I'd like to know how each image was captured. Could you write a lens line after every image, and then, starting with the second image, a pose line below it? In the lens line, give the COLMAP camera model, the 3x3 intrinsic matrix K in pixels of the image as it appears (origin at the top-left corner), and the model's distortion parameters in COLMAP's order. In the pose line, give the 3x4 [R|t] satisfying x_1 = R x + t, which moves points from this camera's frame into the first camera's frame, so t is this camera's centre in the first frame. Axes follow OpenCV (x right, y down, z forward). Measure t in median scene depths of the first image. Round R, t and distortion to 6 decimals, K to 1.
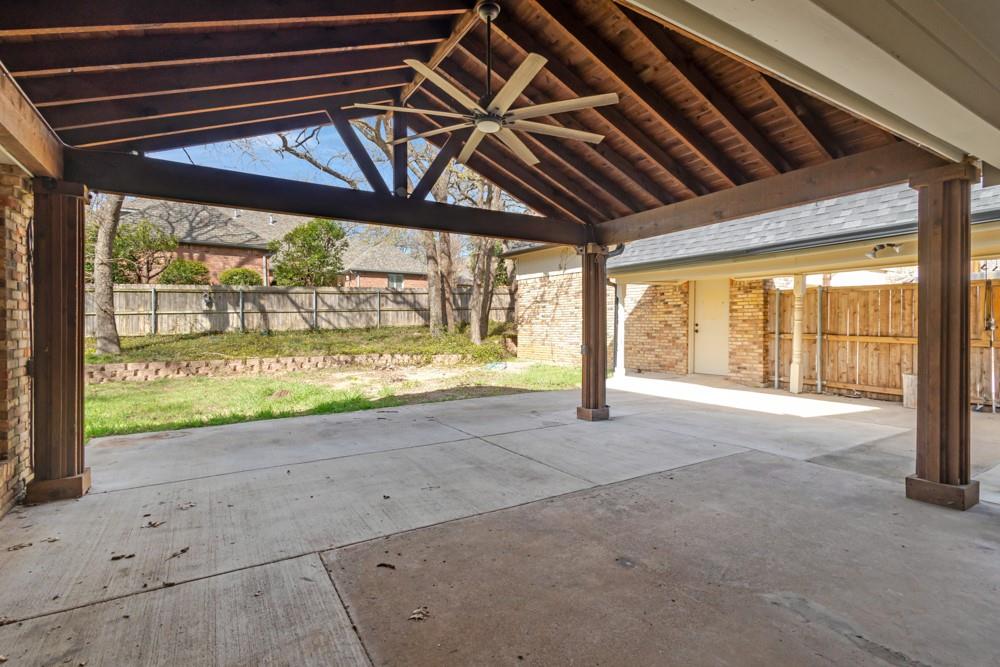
lens RADIAL K [[474.3, 0, 500.7], [0, 474.3, 333.6], [0, 0, 1]] dist [-0.003855, -0.001121]
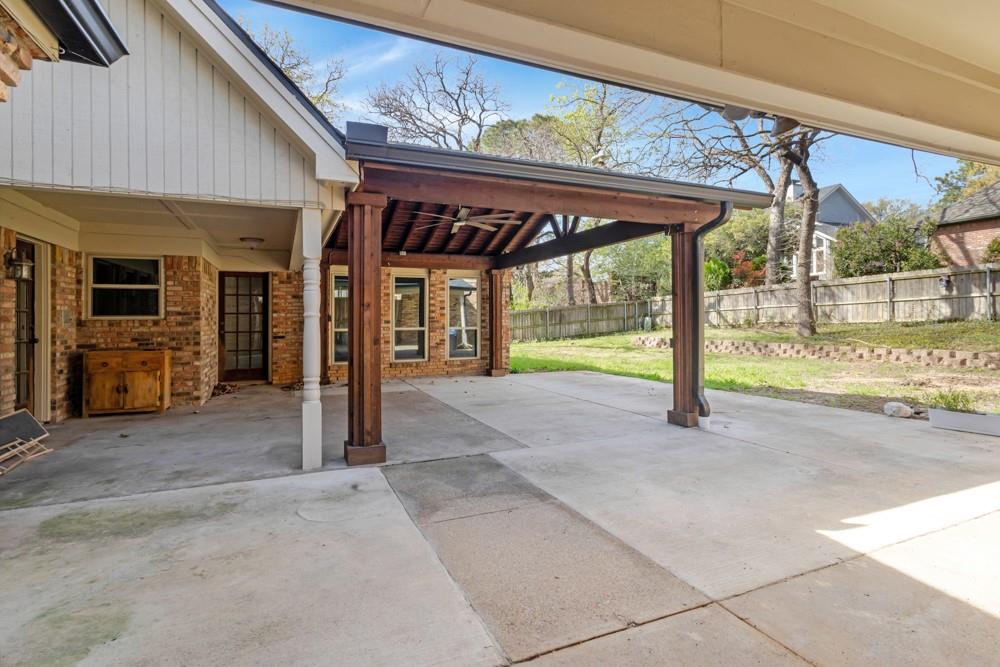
lens RADIAL K [[474.3, 0, 501.9], [0, 474.3, 323.7], [0, 0, 1]] dist [-0.003855, -0.001121]
pose [[-0.159144, 0.012810, -0.987172, 0.427013], [-0.003864, 0.999900, 0.013598, -0.003993], [0.987248, 0.005978, -0.159079, 0.316690]]
